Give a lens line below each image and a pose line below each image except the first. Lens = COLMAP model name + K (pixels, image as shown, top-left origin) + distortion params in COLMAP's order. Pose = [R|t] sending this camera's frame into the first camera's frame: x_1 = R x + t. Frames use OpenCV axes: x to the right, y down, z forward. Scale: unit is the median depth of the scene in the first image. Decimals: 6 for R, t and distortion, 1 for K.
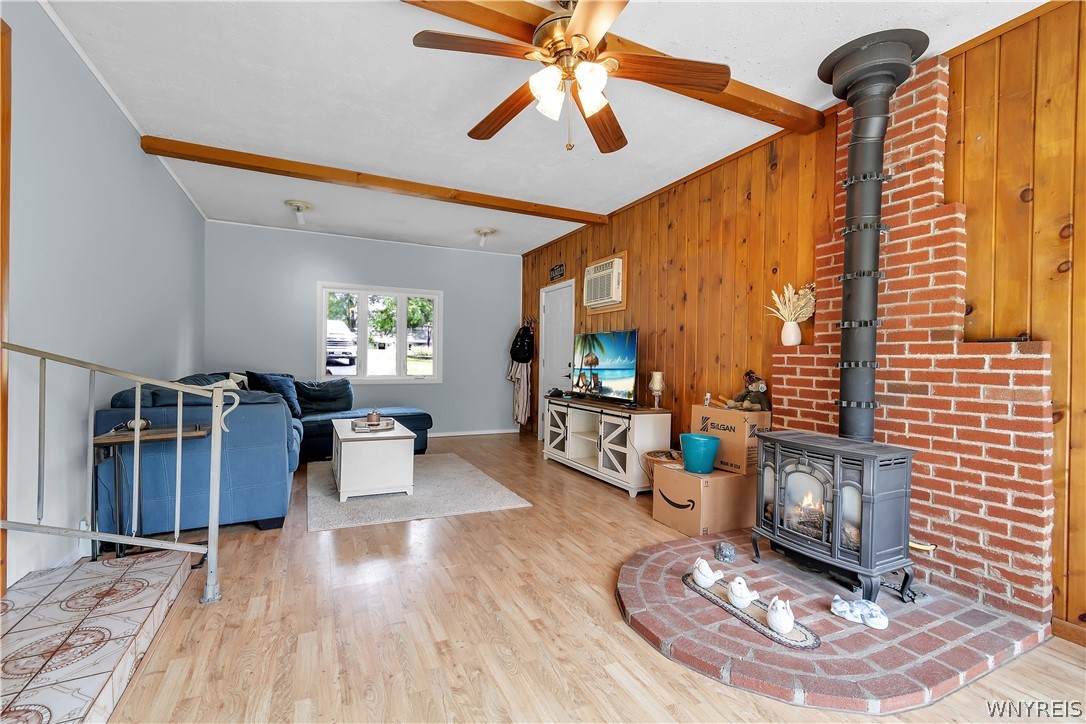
lens RADIAL K [[479.4, 0, 544.1], [0, 479.4, 360.7], [0, 0, 1]] dist [0.003468, -0.000835]
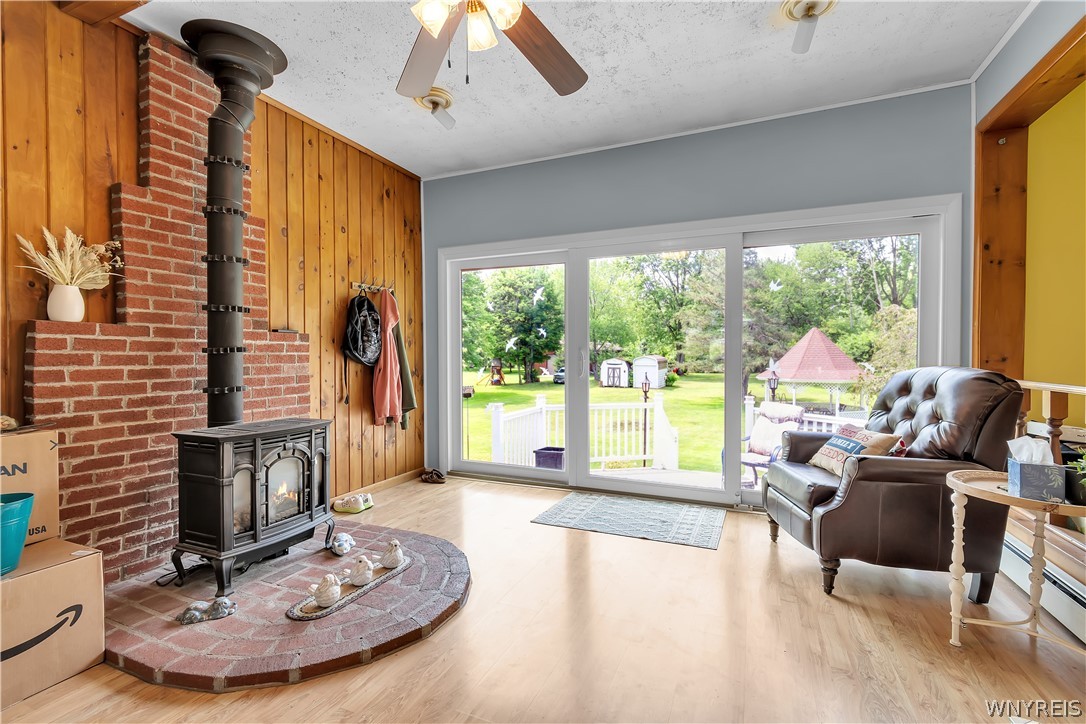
lens RADIAL K [[479.4, 0, 545.4], [0, 479.4, 362.9], [0, 0, 1]] dist [0.003468, -0.000835]
pose [[-0.646451, -0.026843, 0.762483, -0.436647], [-0.006480, 0.999538, 0.029694, 0.001926], [-0.762928, 0.014255, -0.646327, 0.953004]]
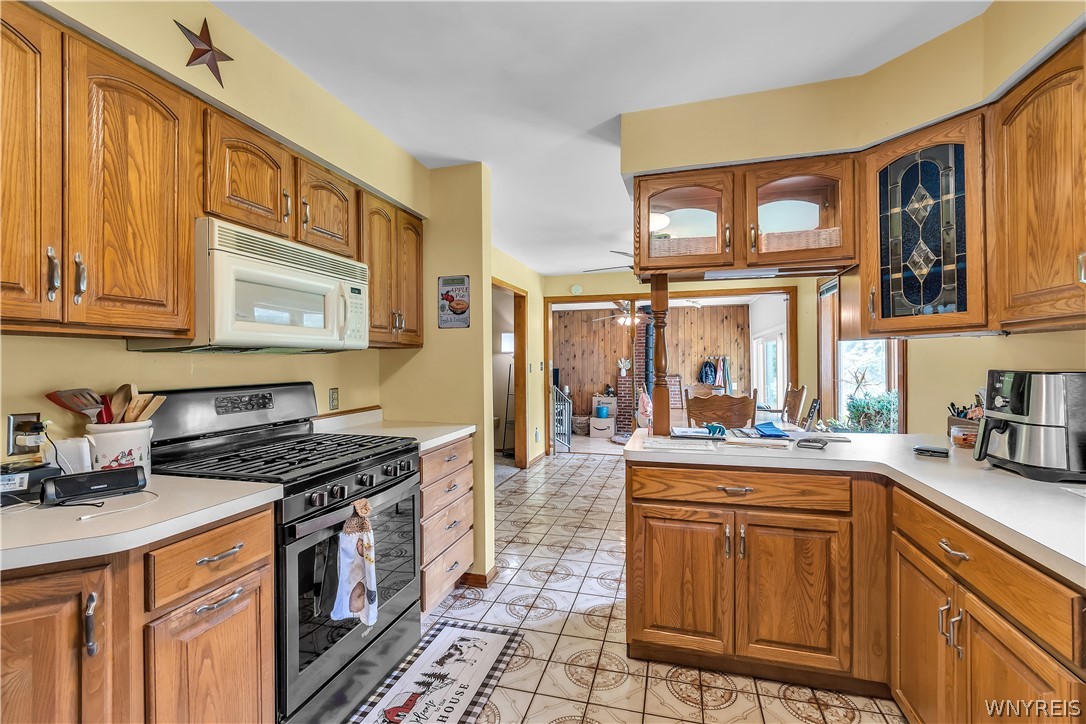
lens RADIAL K [[479.4, 0, 543.6], [0, 479.4, 361.7], [0, 0, 1]] dist [0.003468, -0.000835]
pose [[0.675841, -0.015940, 0.736875, -2.344999], [0.017036, 0.999837, 0.006003, -0.164857], [-0.736850, 0.008496, 0.676002, -0.844488]]
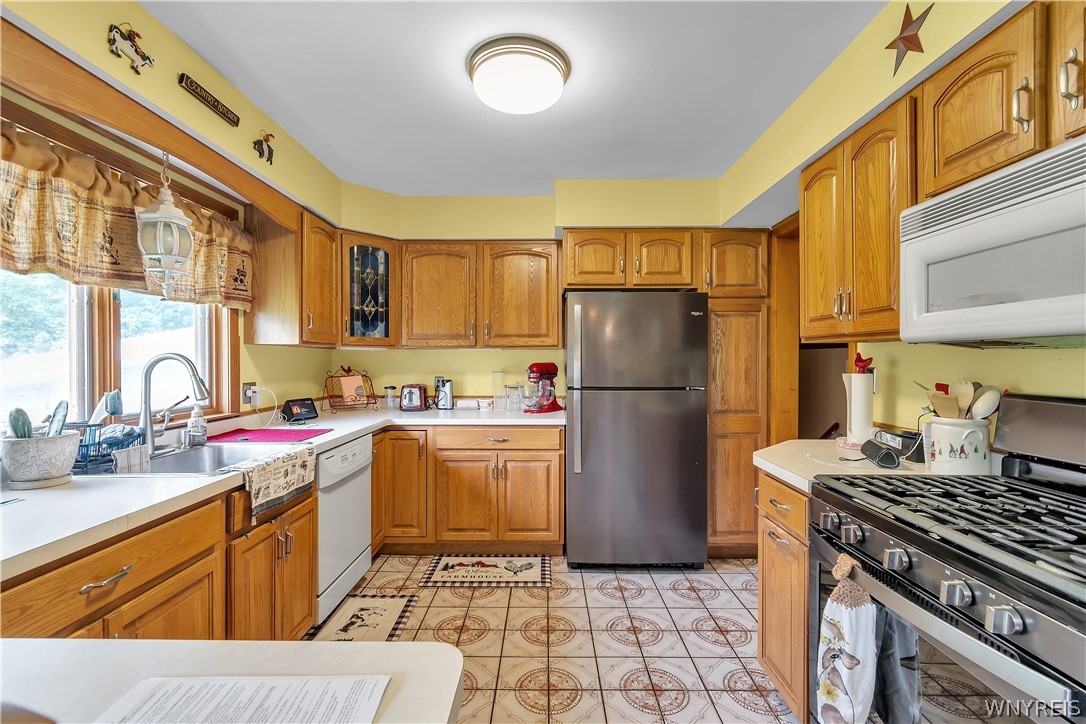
lens RADIAL K [[479.4, 0, 544.9], [0, 479.4, 362.7], [0, 0, 1]] dist [0.003468, -0.000835]
pose [[-0.452161, -0.004098, -0.891927, -1.628703], [-0.008797, 0.999961, -0.000135, -0.162860], [0.891893, 0.007785, -0.452179, -0.361784]]
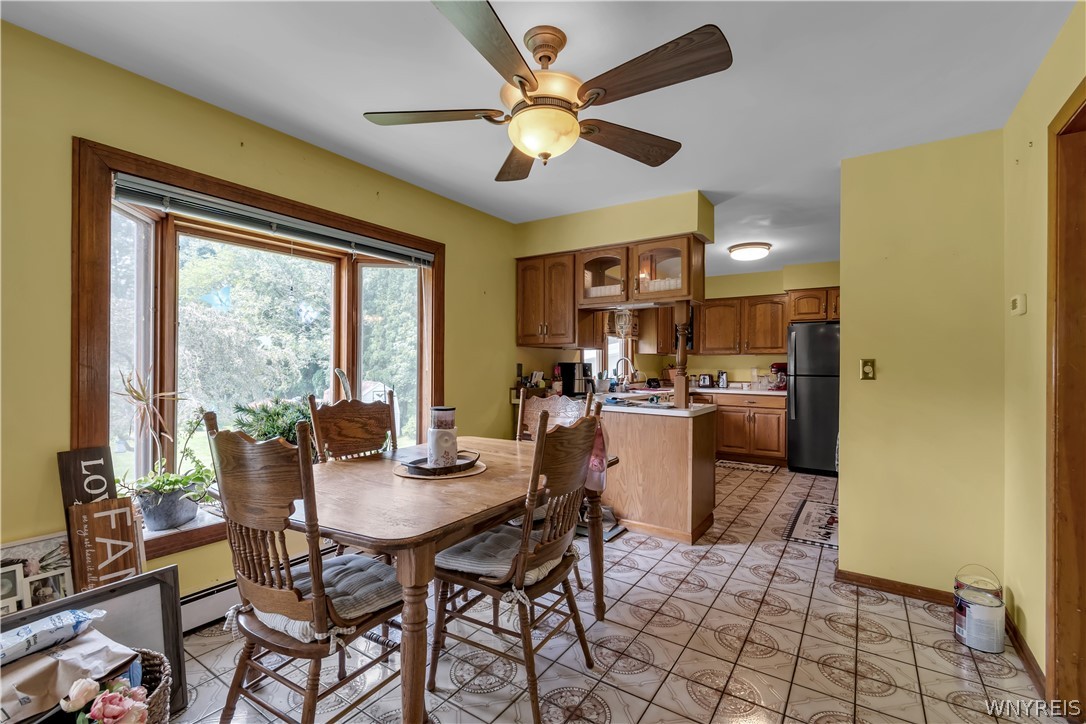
lens RADIAL K [[479.4, 0, 542.1], [0, 479.4, 362.1], [0, 0, 1]] dist [0.003468, -0.000835]
pose [[-0.871051, -0.019263, -0.490815, -0.787856], [-0.018177, 0.999810, -0.006980, -0.133993], [0.490857, 0.002842, -0.871236, 0.376634]]
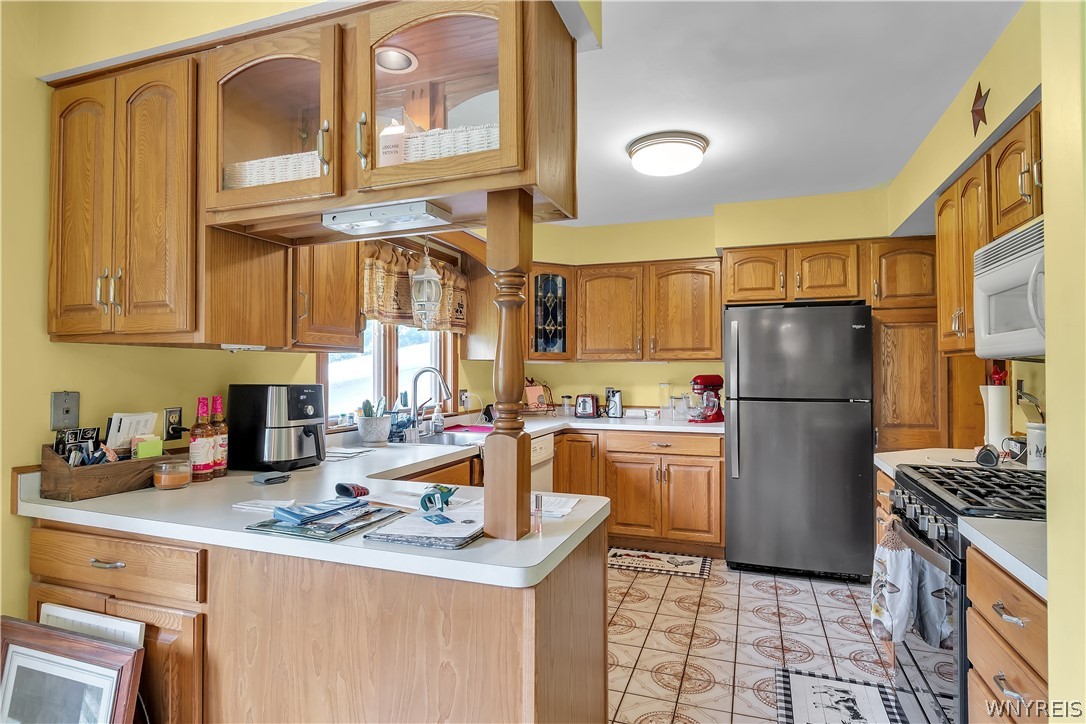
lens RADIAL K [[590.4, 0, 544.7], [0, 590.4, 360.7], [0, 0, 1]] dist [0.000761, -0.001214]
pose [[-0.720878, -0.023486, -0.692663, -1.346533], [-0.011404, 0.999692, -0.022028, -0.161364], [0.692968, -0.007981, -0.720925, -0.111687]]
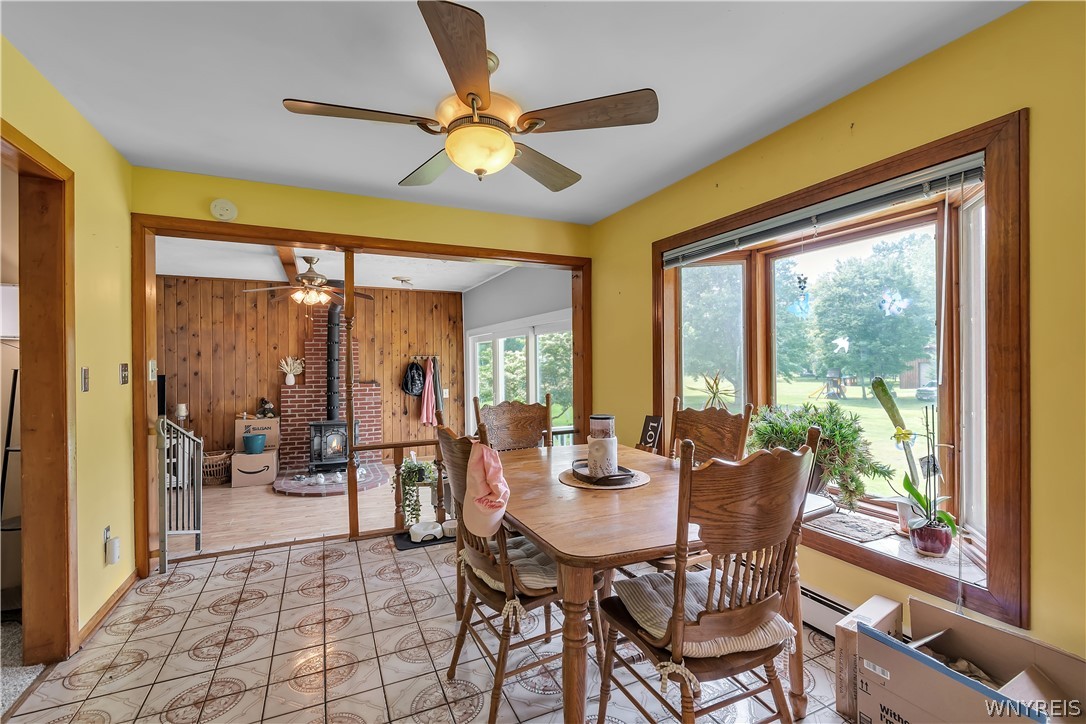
lens RADIAL K [[479.4, 0, 545.3], [0, 479.4, 360.2], [0, 0, 1]] dist [0.003468, -0.000835]
pose [[0.029166, -0.010532, 0.999519, -1.672898], [0.010992, 0.999887, 0.010215, -0.157440], [-0.999514, 0.010689, 0.029279, -0.226182]]
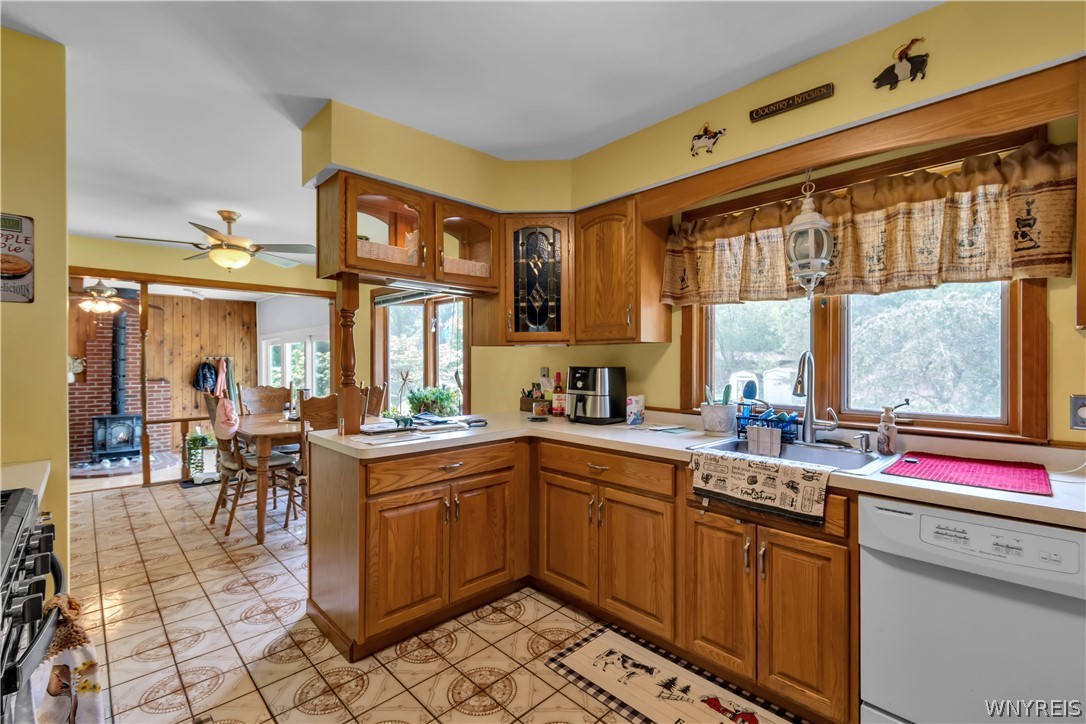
lens RADIAL K [[479.4, 0, 545.4], [0, 479.4, 361.2], [0, 0, 1]] dist [0.003468, -0.000835]
pose [[-0.298245, -0.010388, 0.954433, -2.479273], [0.001133, 0.999936, 0.011237, -0.164699], [-0.954489, 0.004433, -0.298214, -0.530260]]
